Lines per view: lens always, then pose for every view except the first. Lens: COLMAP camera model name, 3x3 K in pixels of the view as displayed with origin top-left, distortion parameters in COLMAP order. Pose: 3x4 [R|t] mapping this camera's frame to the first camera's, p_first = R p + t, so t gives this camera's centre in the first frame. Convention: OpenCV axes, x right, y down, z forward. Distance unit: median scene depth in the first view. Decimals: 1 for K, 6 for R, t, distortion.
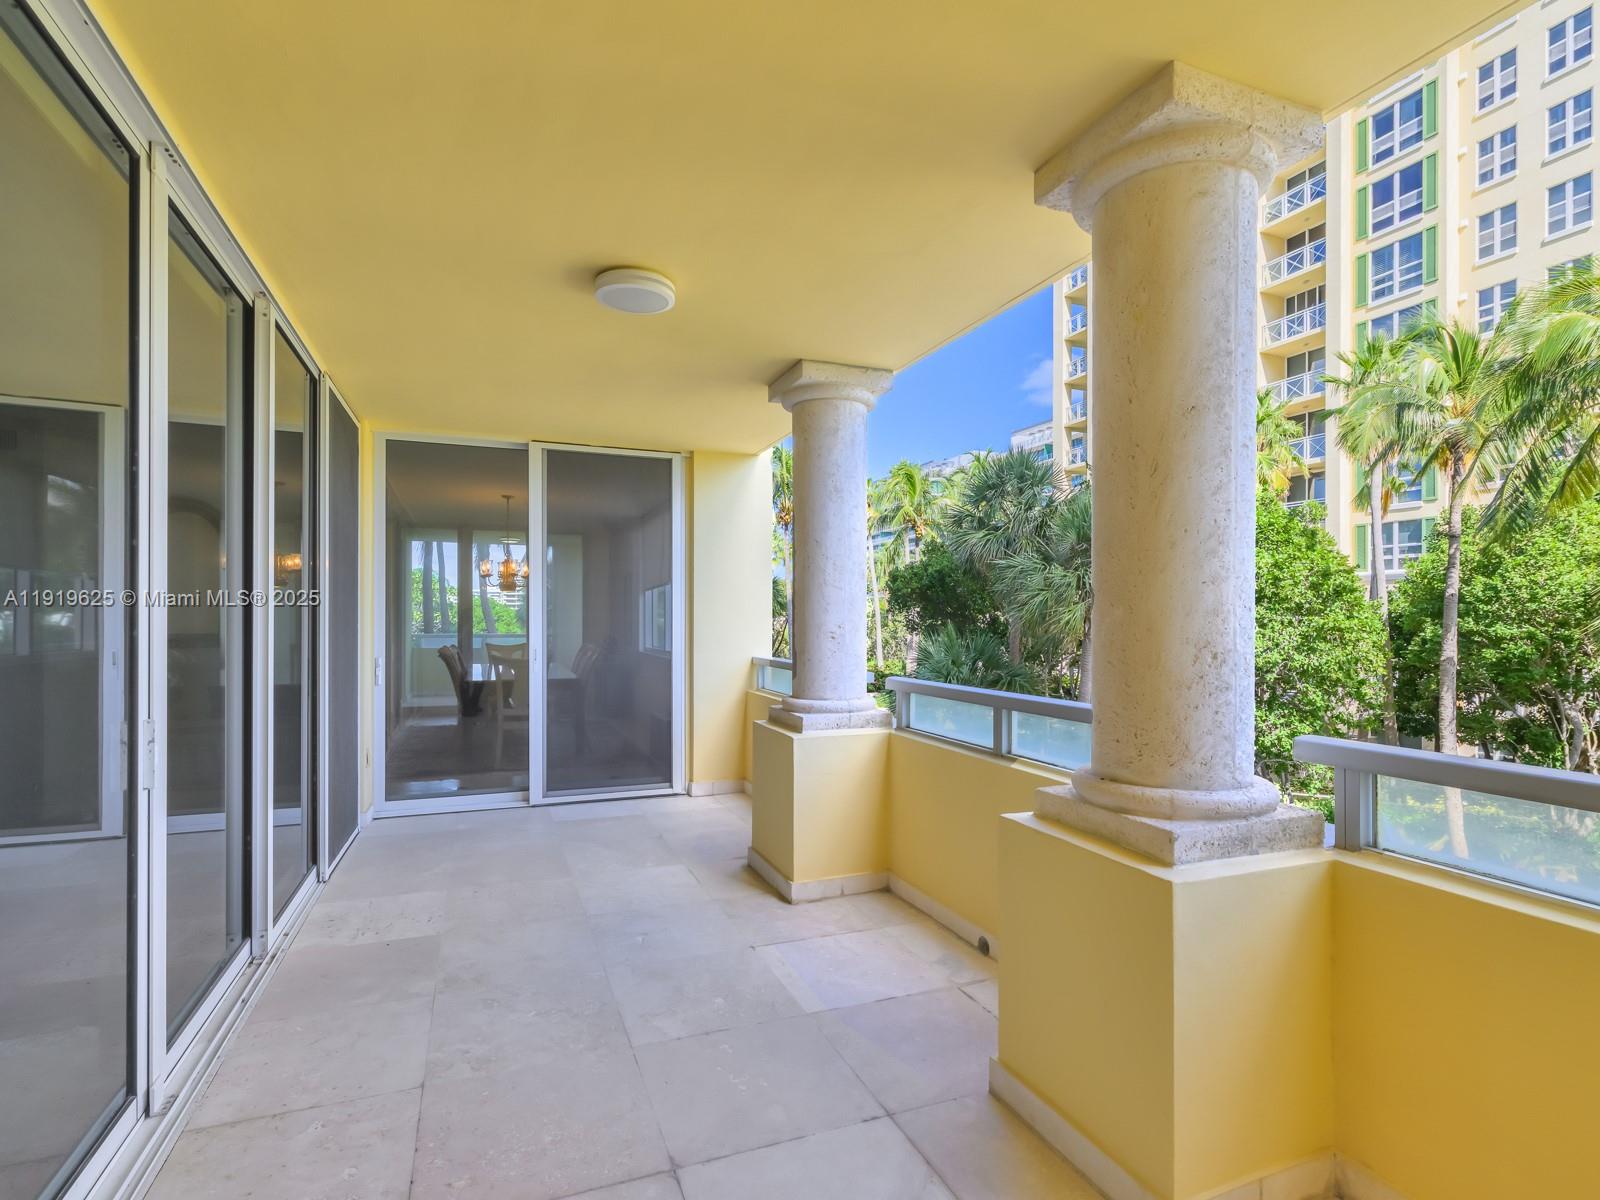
lens RADIAL K [[792.9, 0, 806.4], [0, 792.9, 619.8], [0, 0, 1]] dist [-0.000602, 0.000571]
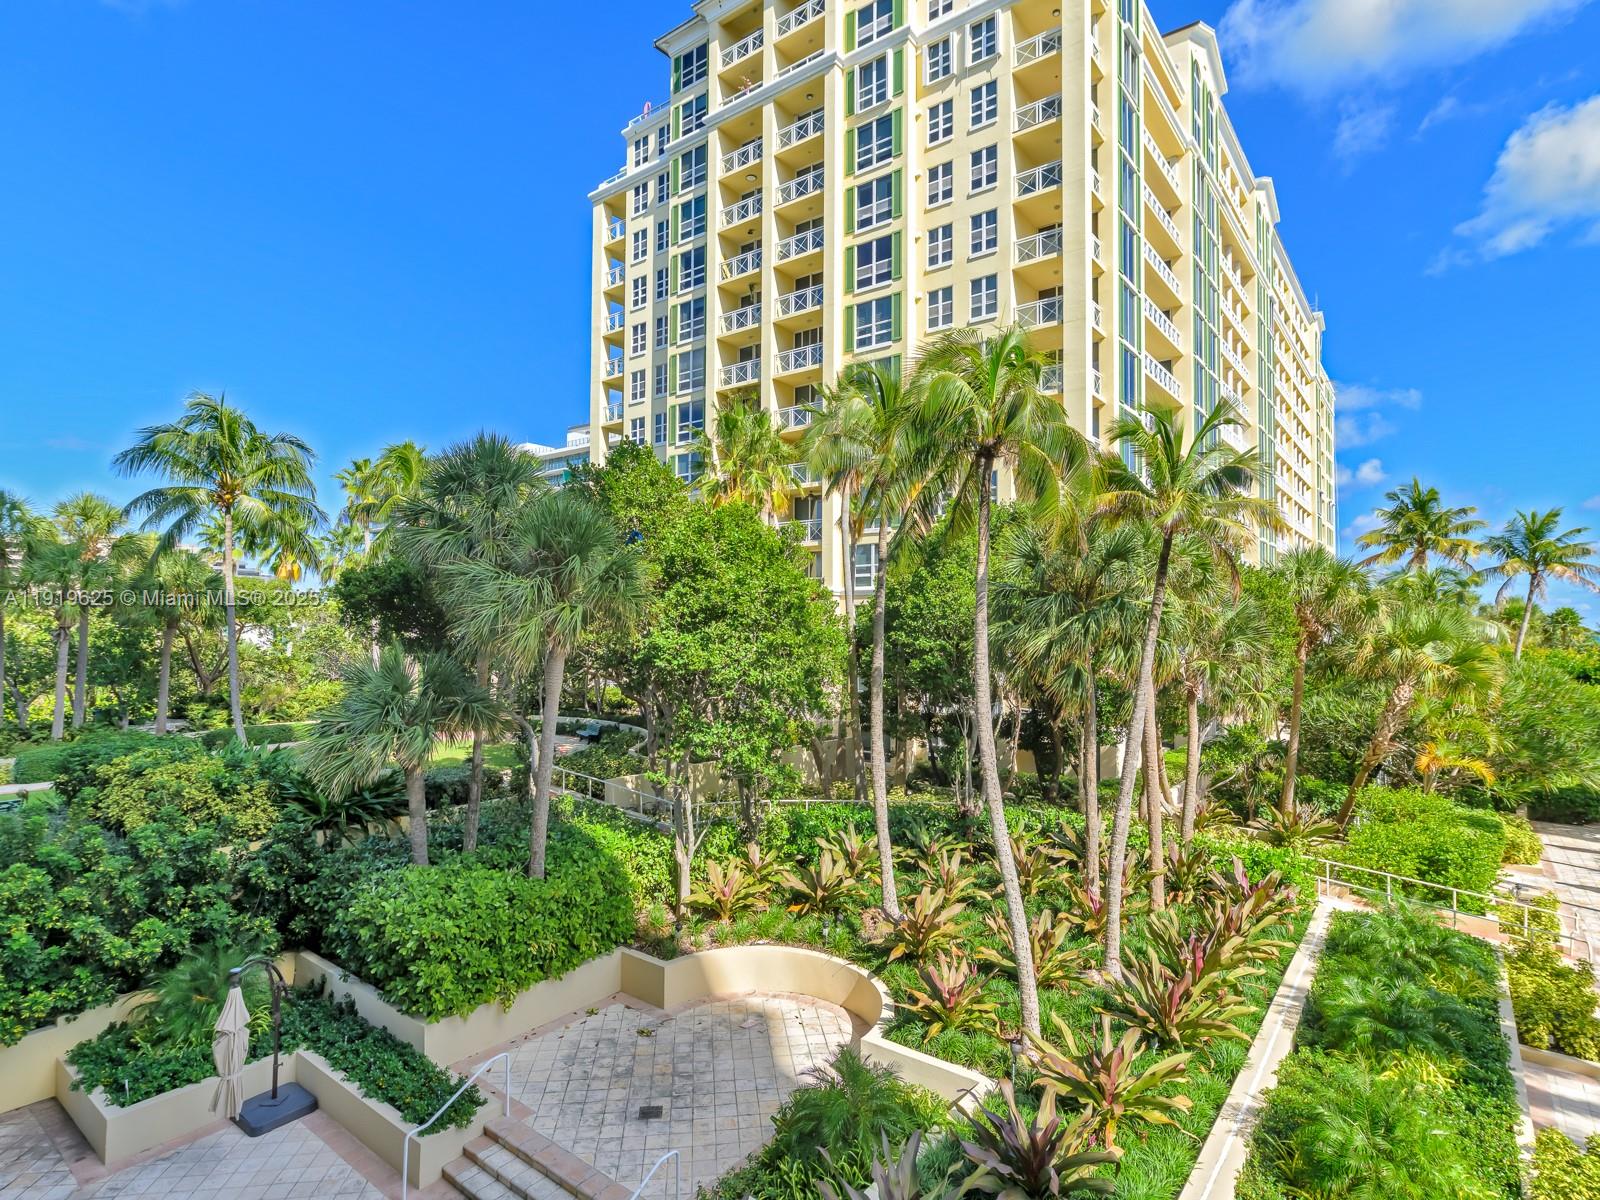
lens RADIAL K [[825.4, 0, 811.7], [0, 825.4, 608.3], [0, 0, 1]] dist [0.002697, -0.002210]
pose [[0.860948, 0.013365, 0.508517, 0.069126], [-0.003056, 0.999773, -0.021103, -0.006261], [-0.508684, 0.016615, 0.860793, 0.027117]]
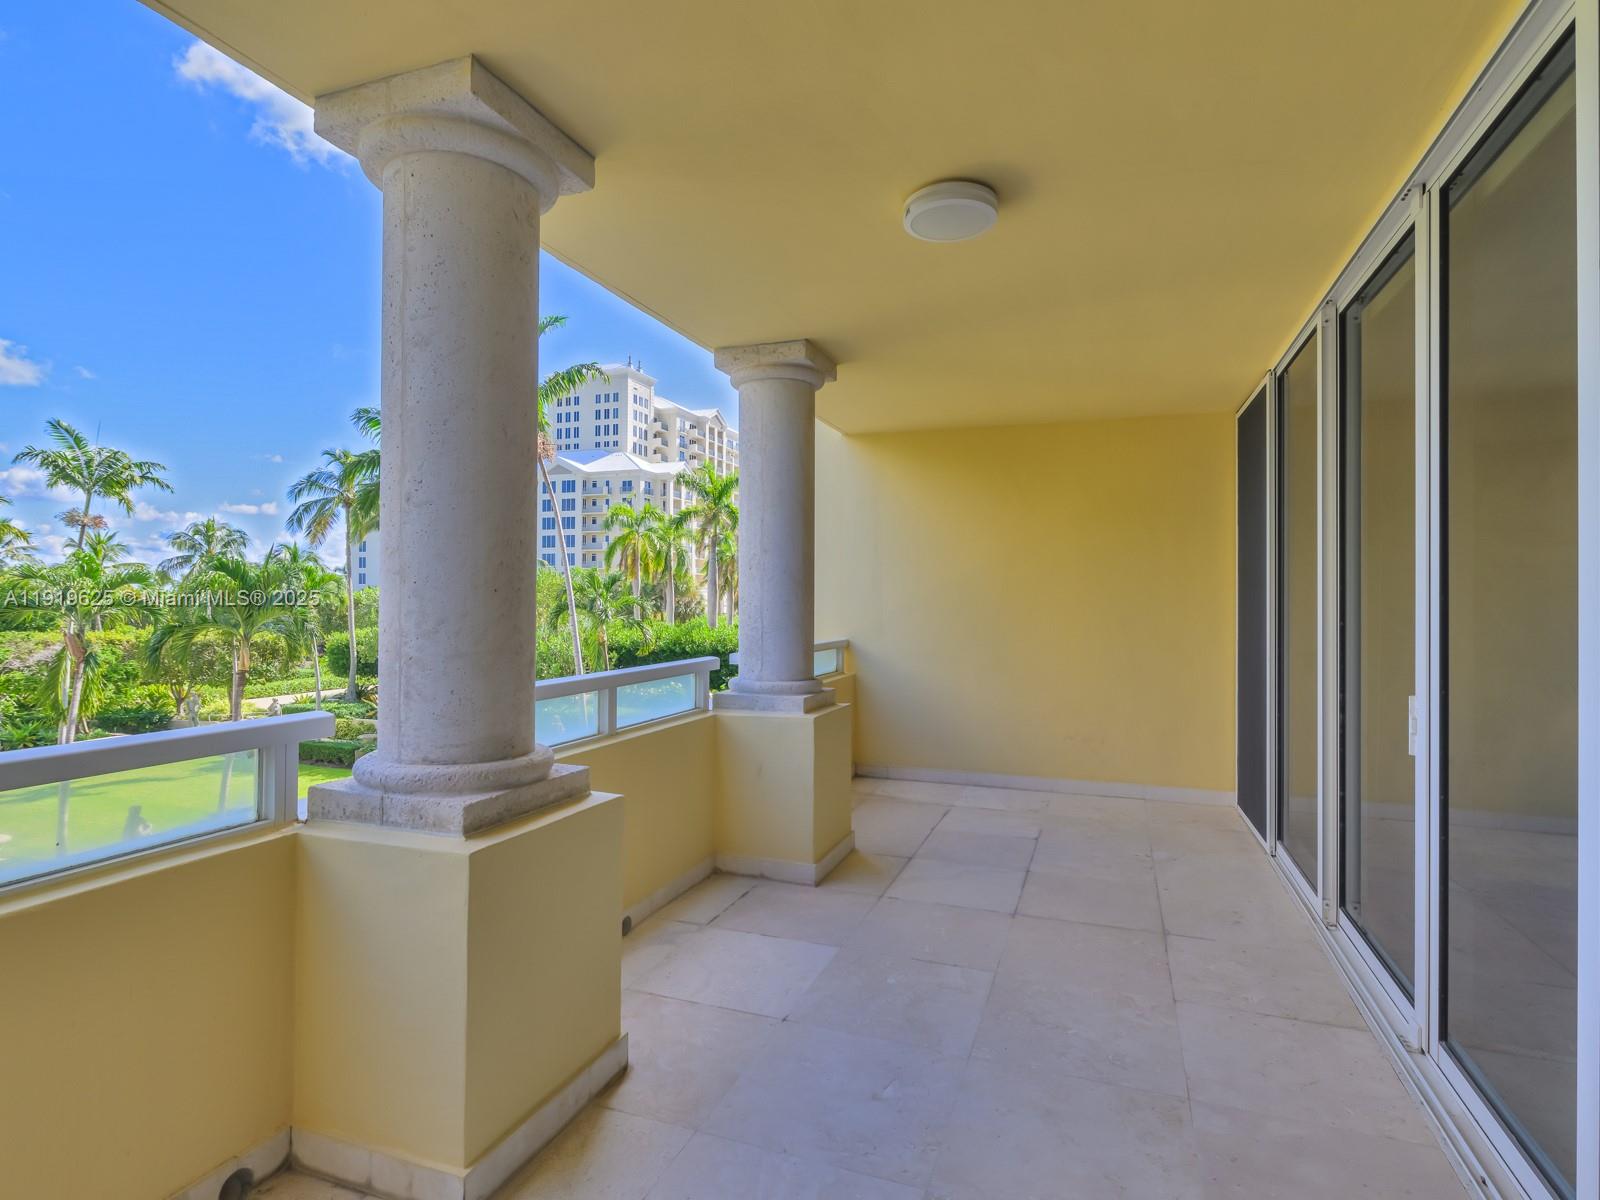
lens RADIAL K [[839.7, 0, 794.2], [0, 839.7, 587.6], [0, 0, 1]] dist [0.001591, -0.000495]
pose [[-0.730995, 0.000658, 0.682383, -0.069356], [-0.009186, 0.999899, -0.010805, -0.000625], [-0.682321, -0.014167, -0.730915, 0.173371]]
